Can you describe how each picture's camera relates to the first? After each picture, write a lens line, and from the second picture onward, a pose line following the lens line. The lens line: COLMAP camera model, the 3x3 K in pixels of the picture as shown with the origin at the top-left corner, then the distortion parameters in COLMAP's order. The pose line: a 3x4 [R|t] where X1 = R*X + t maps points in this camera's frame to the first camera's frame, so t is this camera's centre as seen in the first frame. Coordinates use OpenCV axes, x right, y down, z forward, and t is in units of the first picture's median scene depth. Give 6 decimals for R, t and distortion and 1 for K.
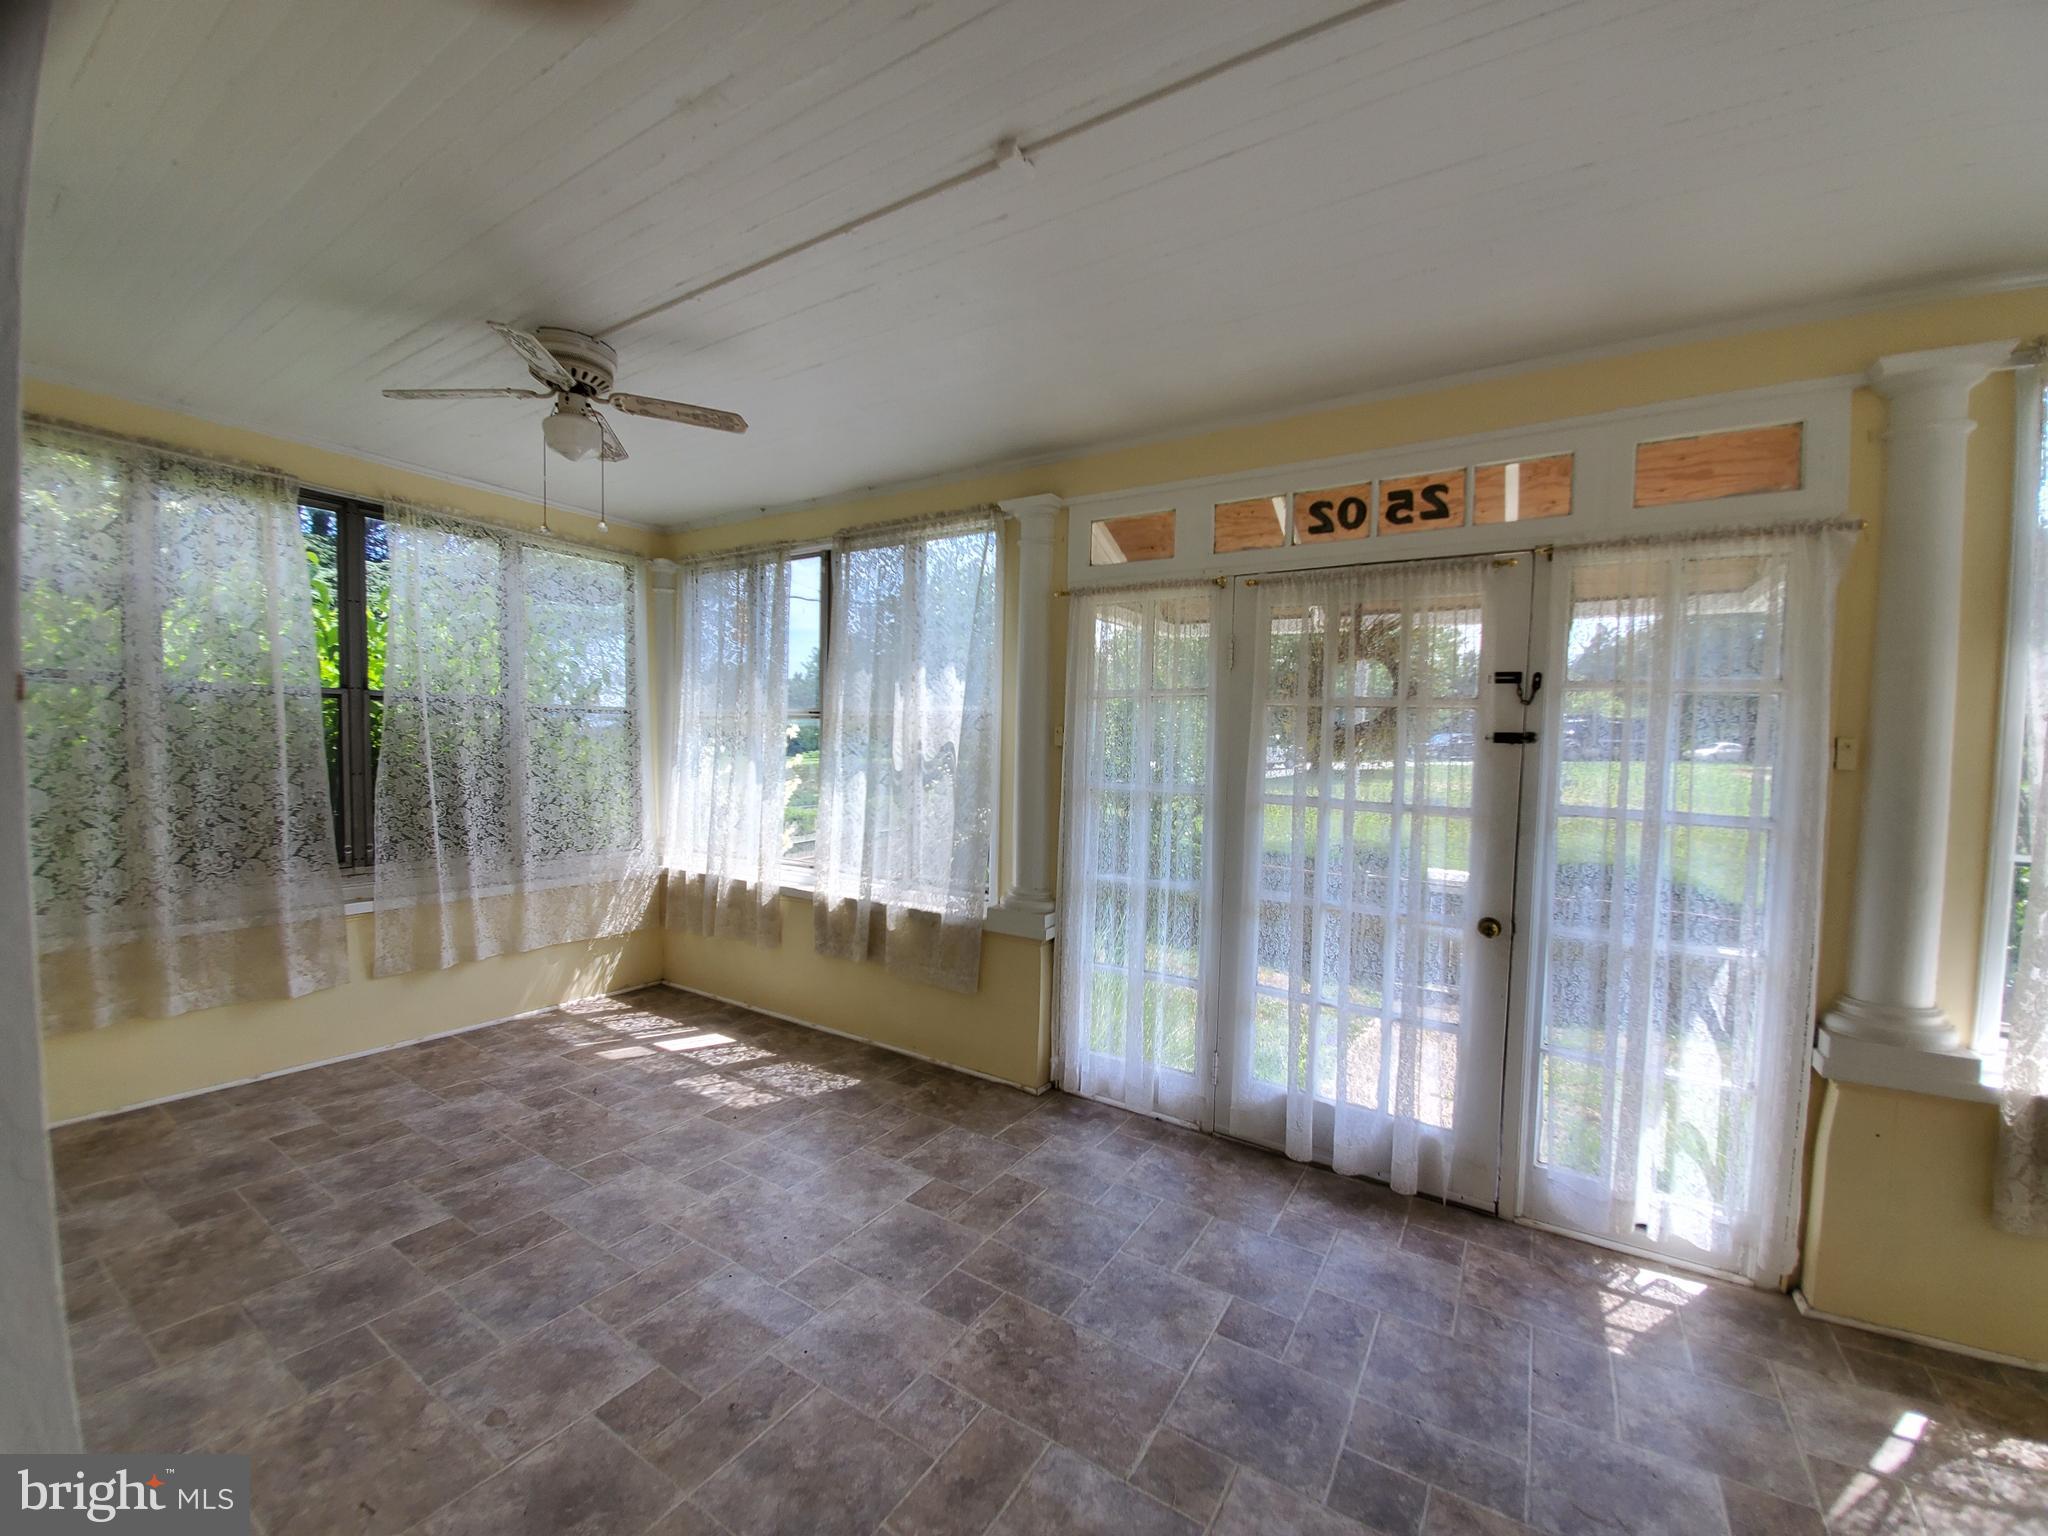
lens RADIAL K [[816.6, 0, 1011.3], [0, 816.6, 778.7], [0, 0, 1]] dist [0.002704, -0.010791]
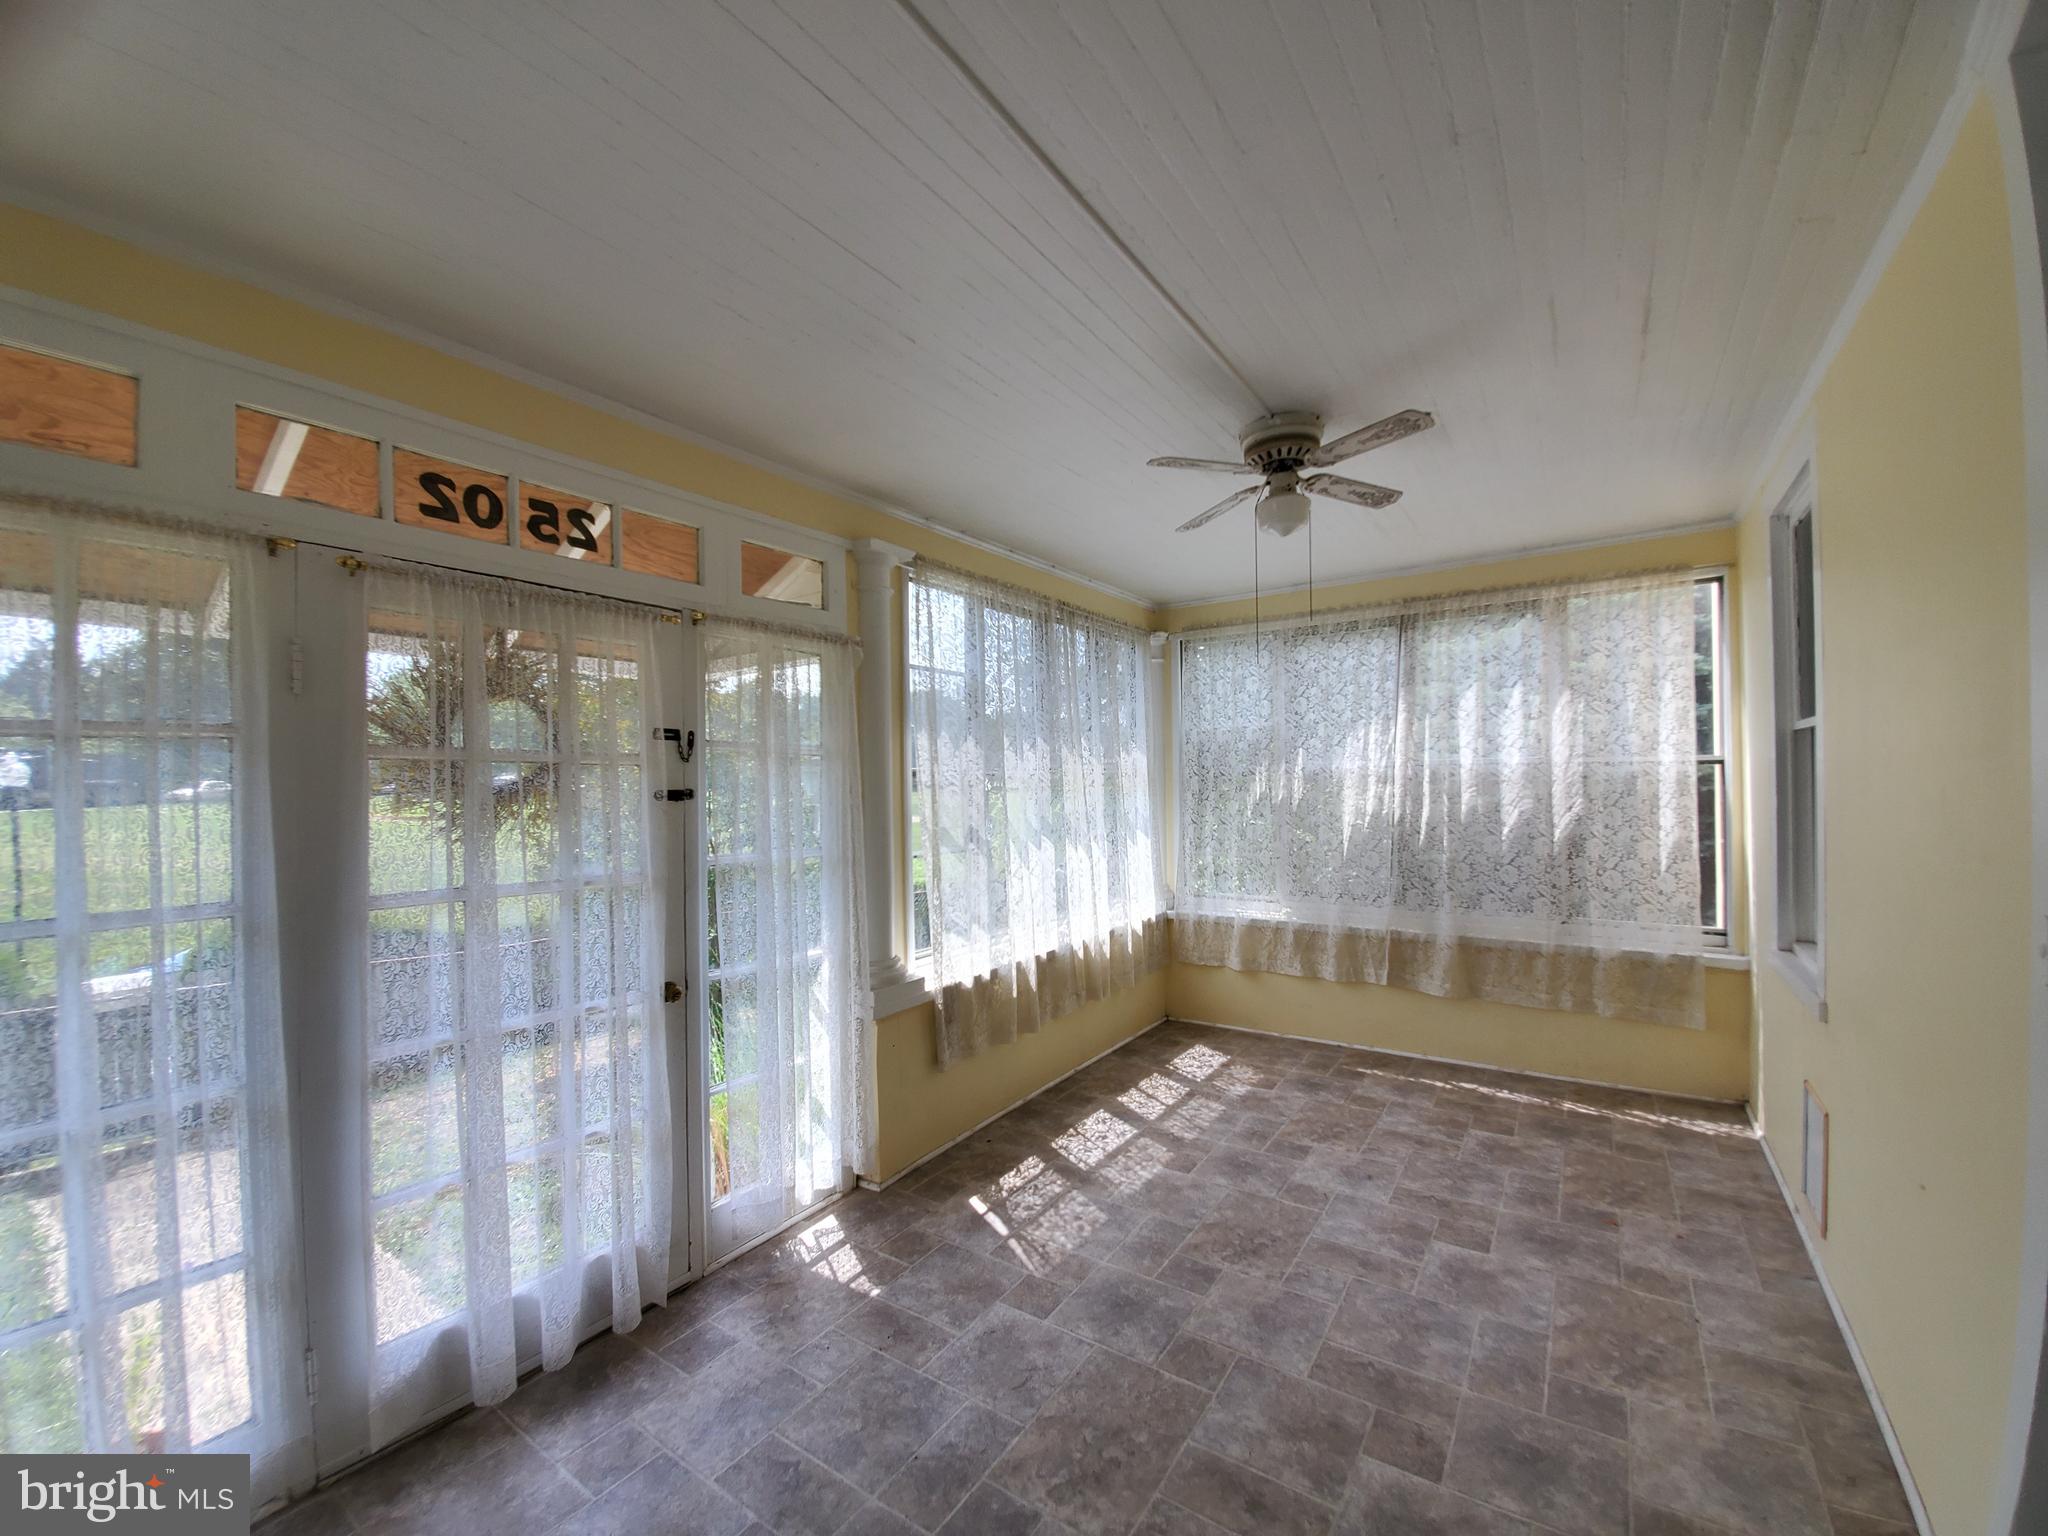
lens RADIAL K [[816.6, 0, 1011.3], [0, 816.6, 778.7], [0, 0, 1]] dist [0.002704, -0.010791]
pose [[0.030722, -0.019499, 0.999338, -0.372055], [0.060820, 0.997994, 0.017603, -0.063328], [-0.997676, 0.060239, 0.031846, 0.564789]]
